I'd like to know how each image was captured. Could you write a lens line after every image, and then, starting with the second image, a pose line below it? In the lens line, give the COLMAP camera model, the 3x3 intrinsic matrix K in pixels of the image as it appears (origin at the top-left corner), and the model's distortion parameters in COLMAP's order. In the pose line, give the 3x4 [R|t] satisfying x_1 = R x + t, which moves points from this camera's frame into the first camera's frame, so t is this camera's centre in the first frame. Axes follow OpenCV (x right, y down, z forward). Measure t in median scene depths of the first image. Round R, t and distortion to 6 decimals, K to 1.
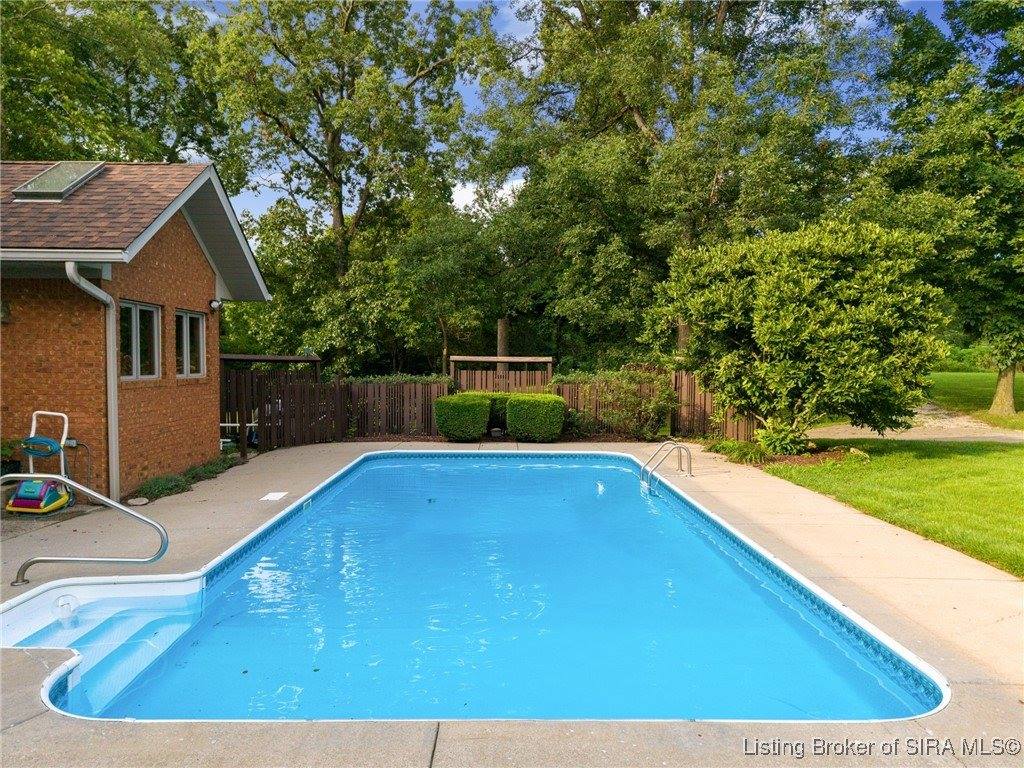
lens RADIAL K [[705.5, 0, 507.2], [0, 705.5, 388.1], [0, 0, 1]] dist [0.005211, -0.001723]
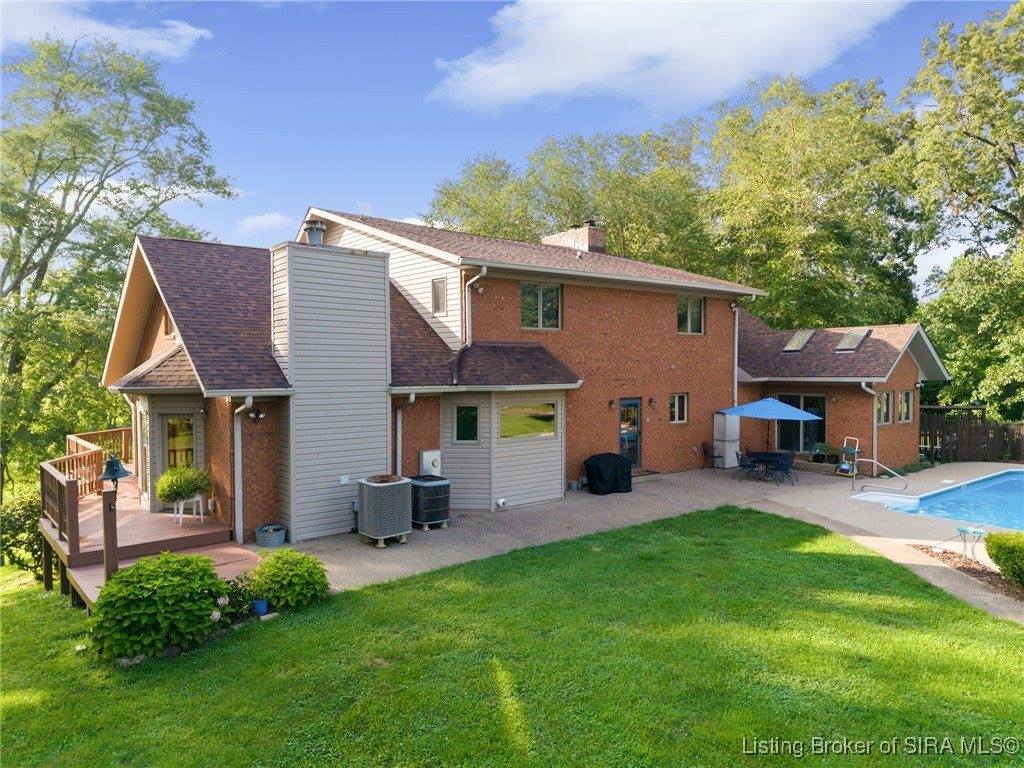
lens RADIAL K [[705.5, 0, 507.2], [0, 705.5, 388.1], [0, 0, 1]] dist [0.005211, -0.001723]
pose [[0.626583, 0.016762, -0.779174, 0.302916], [-0.025740, 0.999668, 0.000806, -0.061668], [0.778929, 0.019551, 0.626807, -0.845558]]
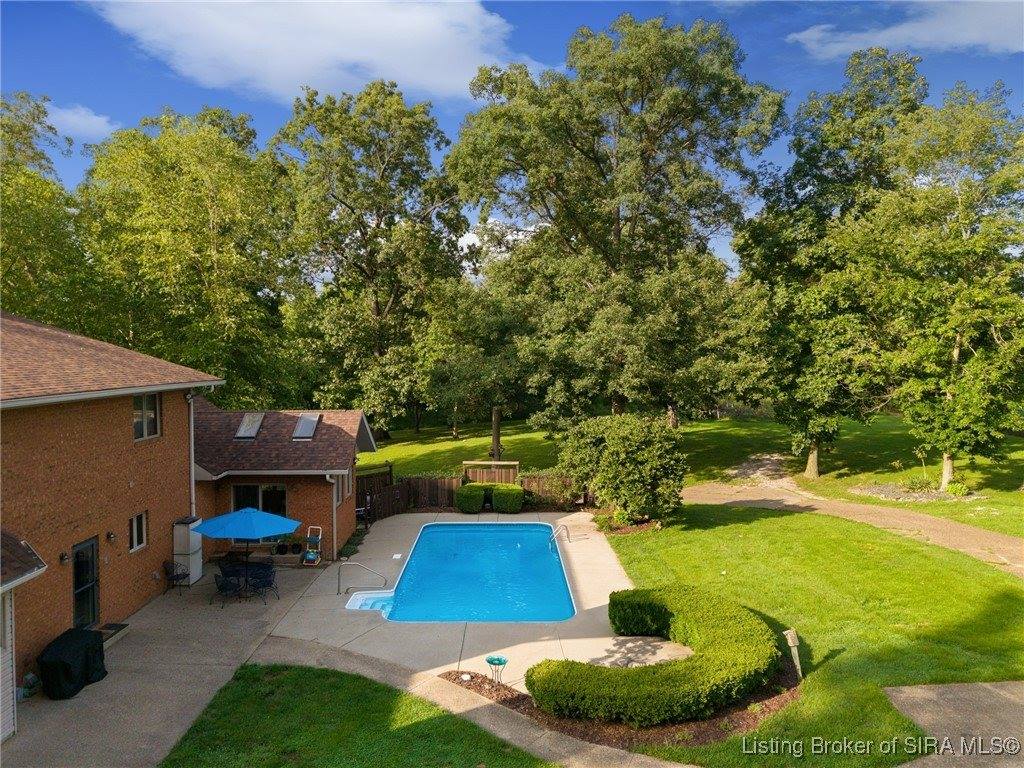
lens RADIAL K [[702.2, 0, 511.3], [0, 702.2, 380.3], [0, 0, 1]] dist [0.031213, -0.003178]
pose [[0.999981, -0.005469, -0.002698, 0.052879], [0.005462, 0.999982, -0.002658, -0.265727], [0.002713, 0.002643, 0.999993, -0.866948]]
